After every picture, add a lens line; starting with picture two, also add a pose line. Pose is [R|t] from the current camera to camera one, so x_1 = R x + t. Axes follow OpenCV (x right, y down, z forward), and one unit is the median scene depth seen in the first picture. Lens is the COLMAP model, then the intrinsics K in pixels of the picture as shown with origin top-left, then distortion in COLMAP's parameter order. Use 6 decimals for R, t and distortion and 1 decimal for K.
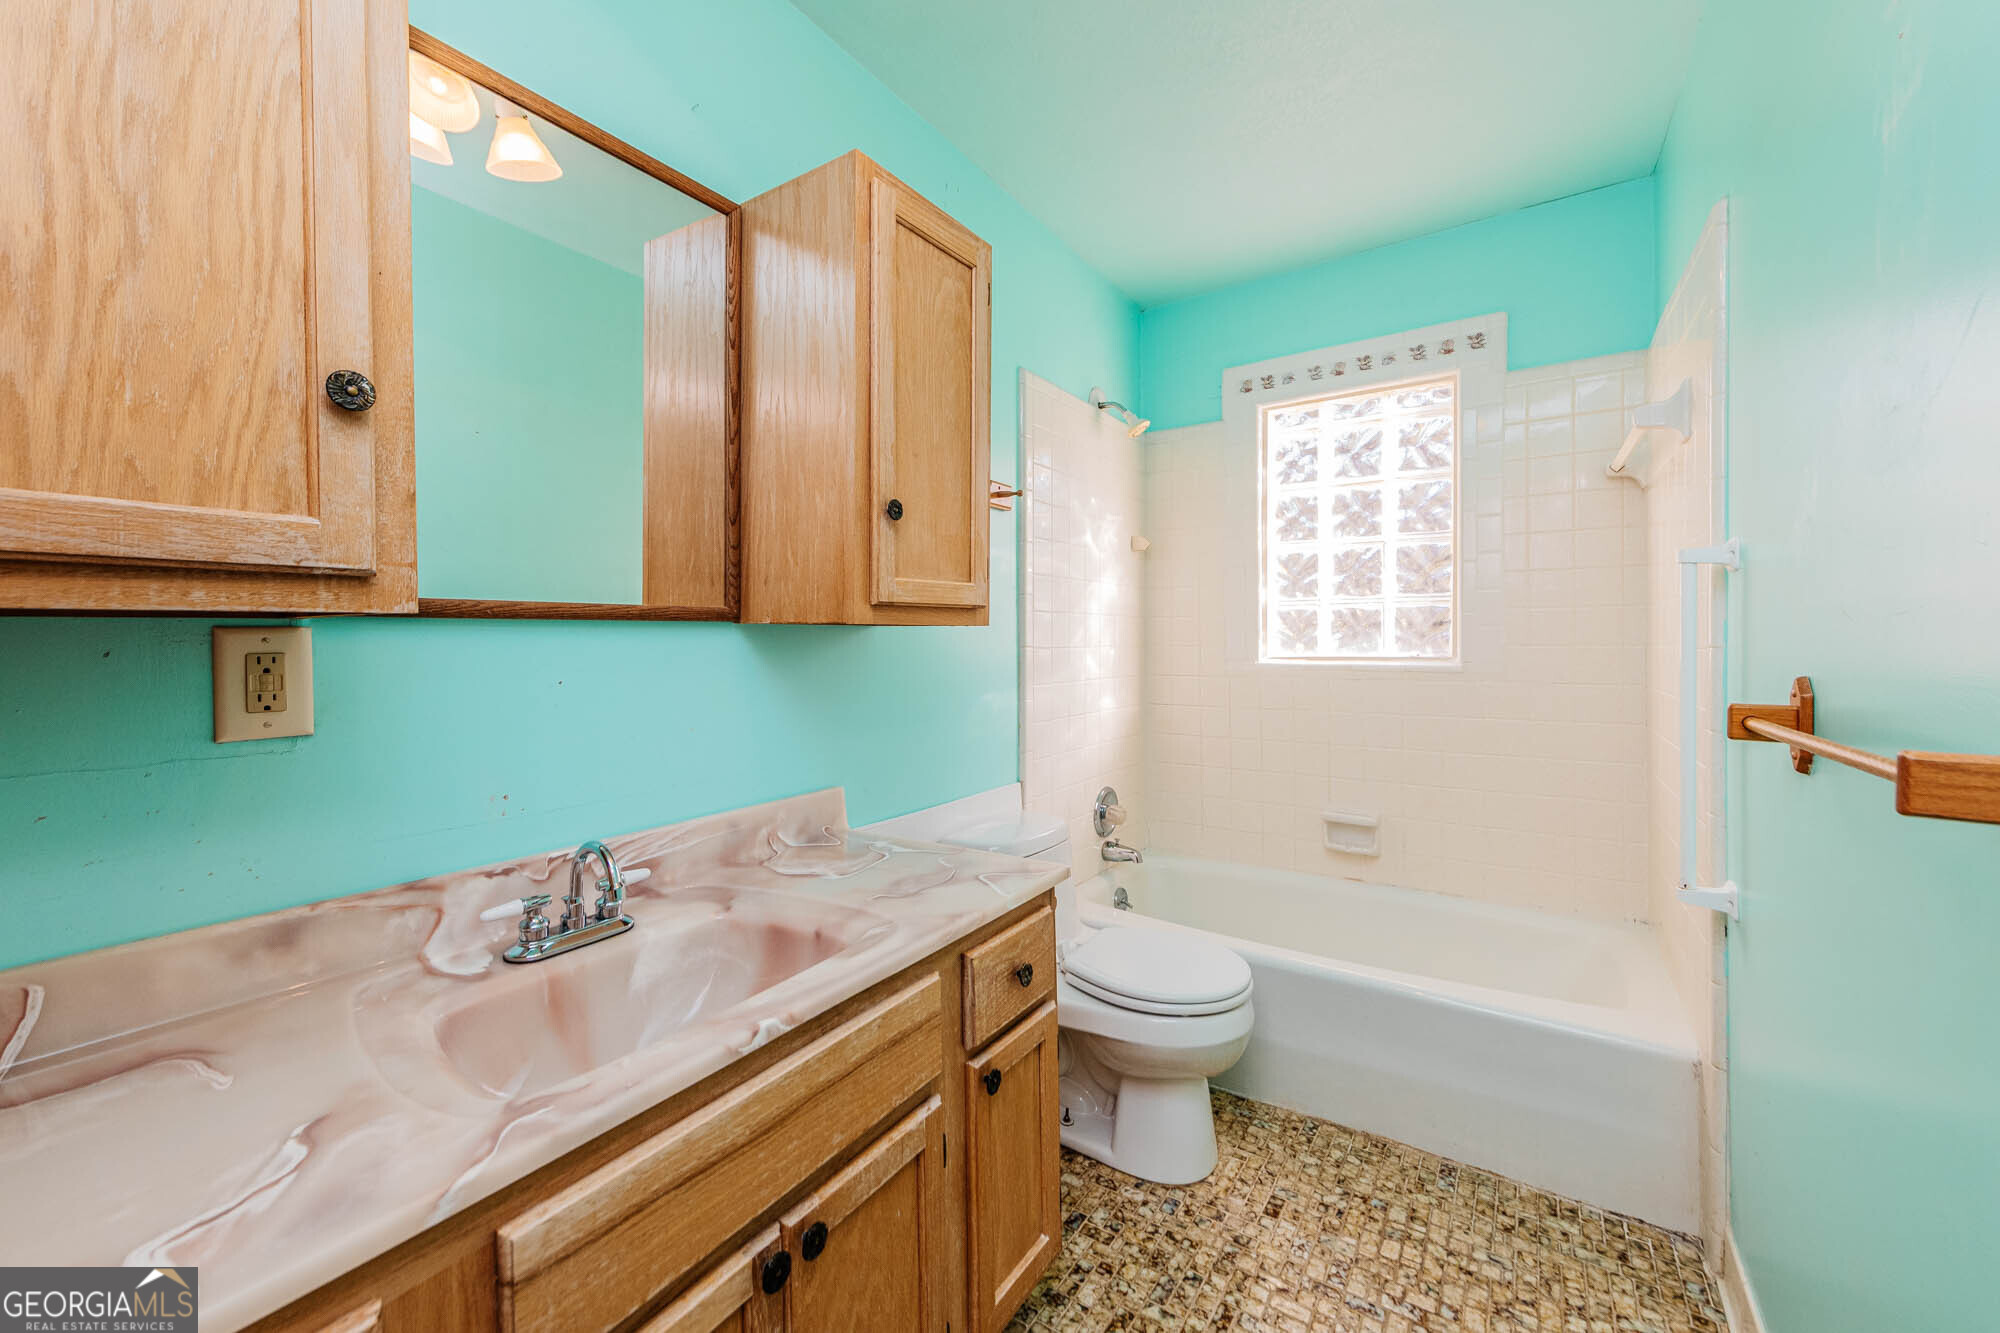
lens RADIAL K [[783.1, 0, 995.3], [0, 783.1, 645.3], [0, 0, 1]] dist [0.001987, 0.000188]
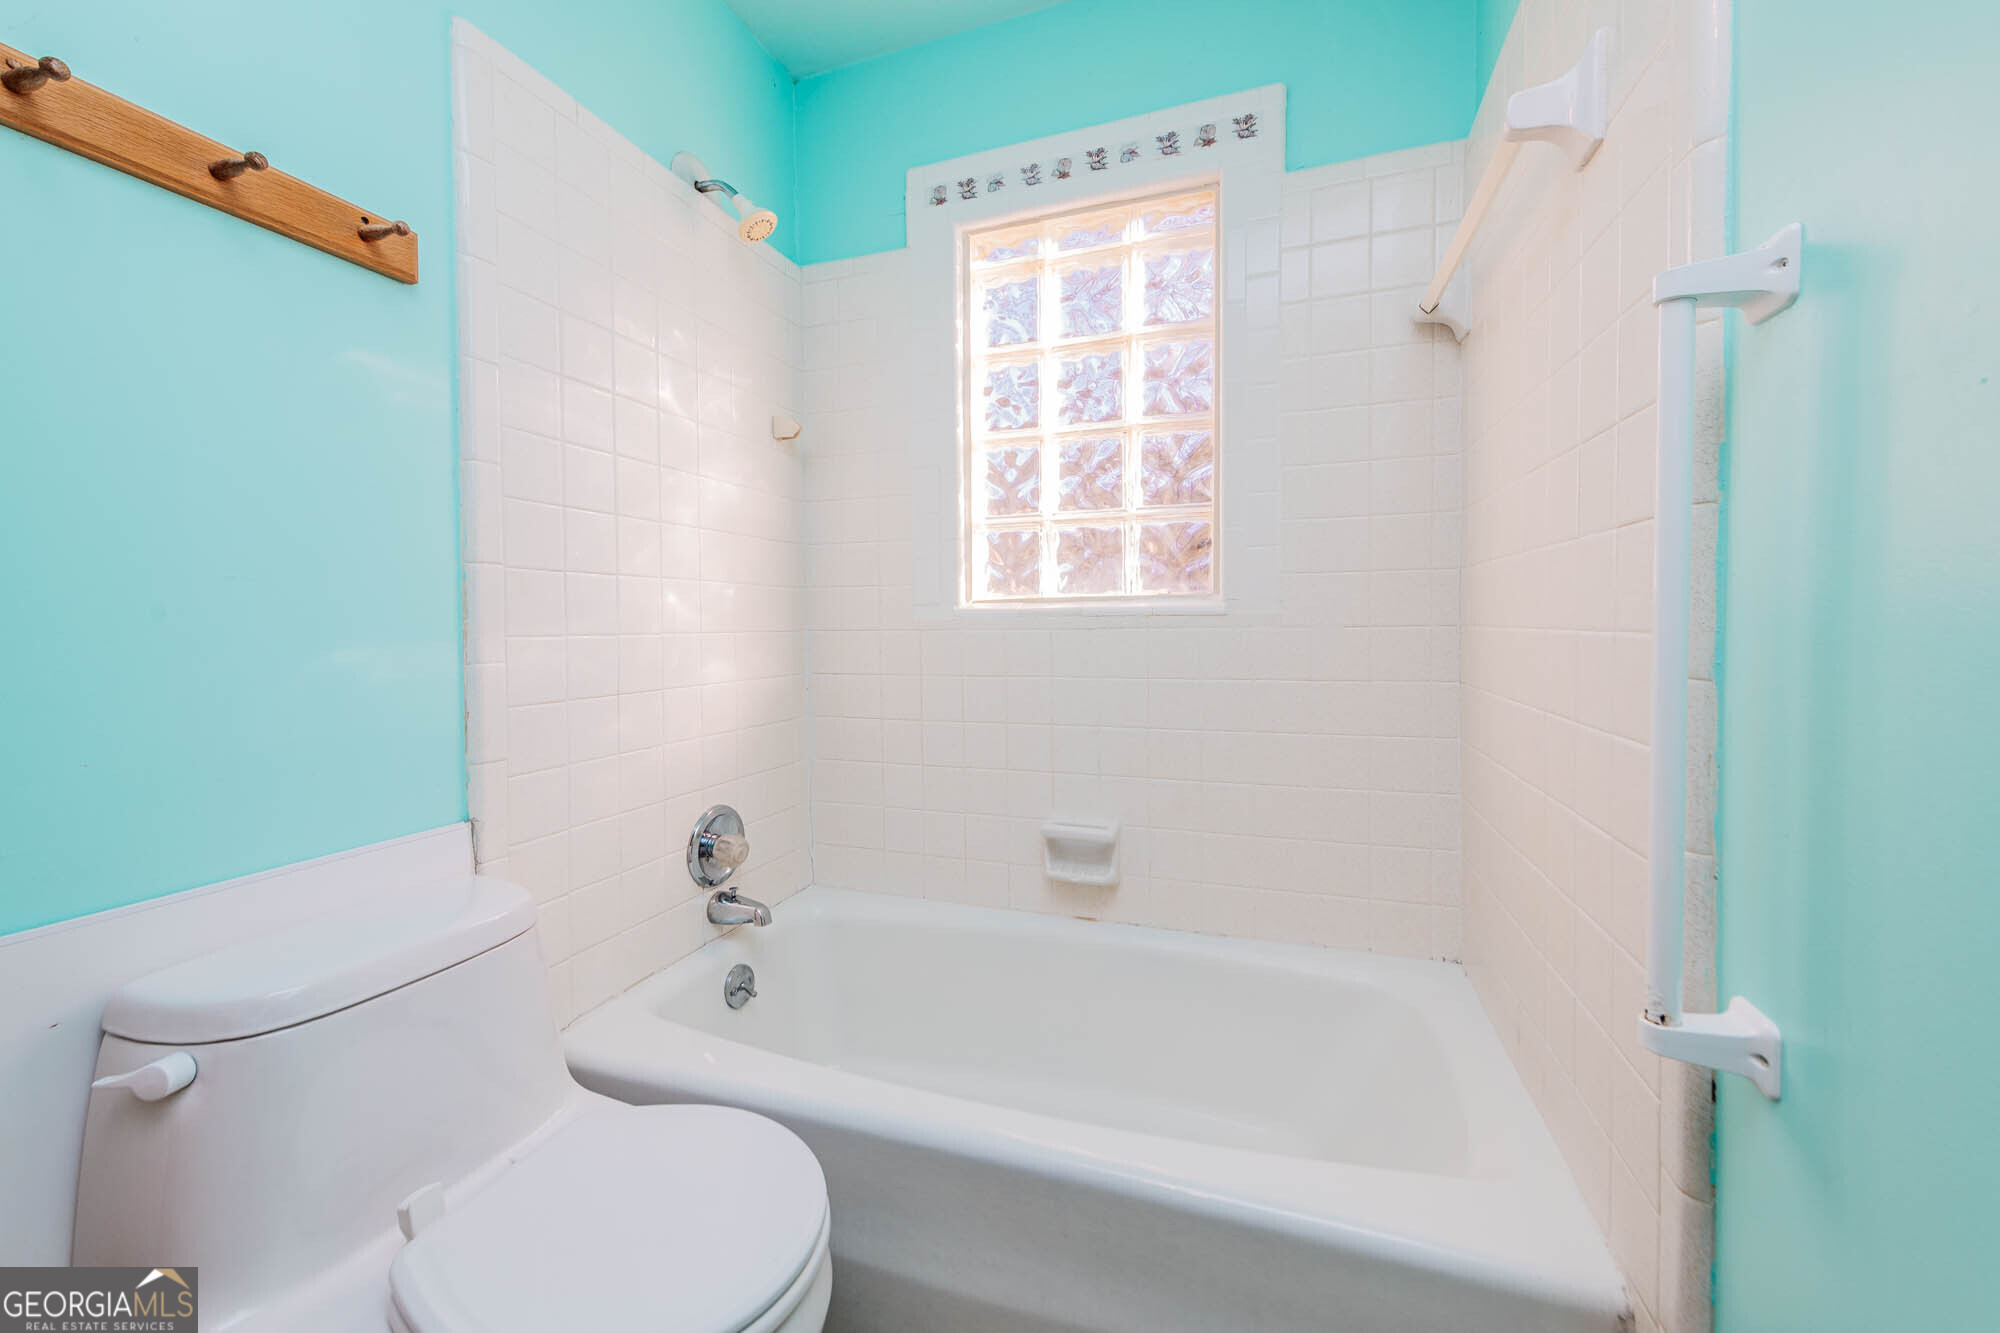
lens RADIAL K [[783.2, 0, 1000.1], [0, 783.2, 639.3], [0, 0, 1]] dist [-0.001082, -0.008092]
pose [[0.965642, -0.009203, 0.259713, 0.208417], [0.004451, 0.999812, 0.018878, 0.039160], [-0.259838, -0.017073, 0.965501, 0.358846]]
